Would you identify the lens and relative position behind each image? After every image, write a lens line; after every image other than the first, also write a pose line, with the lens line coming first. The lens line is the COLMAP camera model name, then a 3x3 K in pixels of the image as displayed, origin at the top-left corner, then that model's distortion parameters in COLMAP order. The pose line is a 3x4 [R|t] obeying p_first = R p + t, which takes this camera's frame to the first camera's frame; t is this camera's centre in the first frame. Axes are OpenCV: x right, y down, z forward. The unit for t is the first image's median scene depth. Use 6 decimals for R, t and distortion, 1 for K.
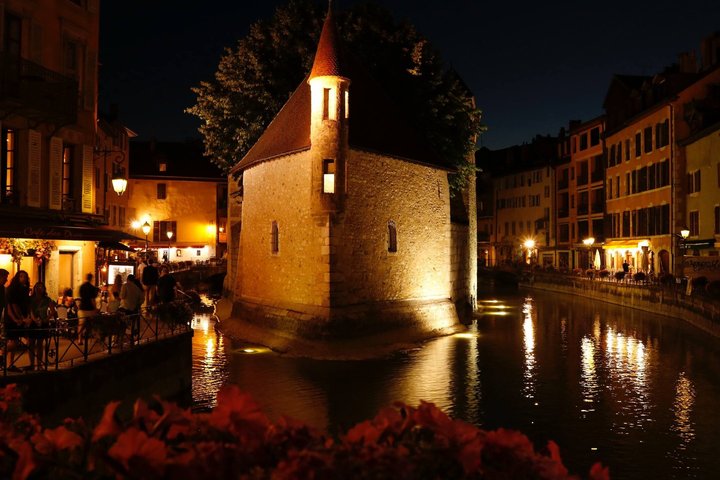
lens RADIAL K [[630.2, 0, 360.0], [0, 630.2, 240.0], [0, 0, 1]] dist [-0.136518, 0.006067]
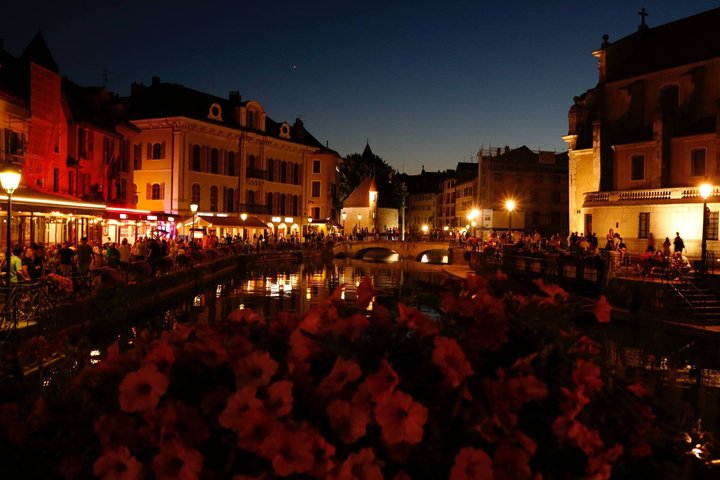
lens RADIAL K [[630.2, 0, 360.0], [0, 630.2, 240.0], [0, 0, 1]] dist [-0.136518, 0.006067]
pose [[0.990567, 0.016983, 0.135976, -0.304407], [-0.021566, 0.999245, 0.032309, -0.022961], [-0.135325, -0.034937, 0.990185, -1.384091]]
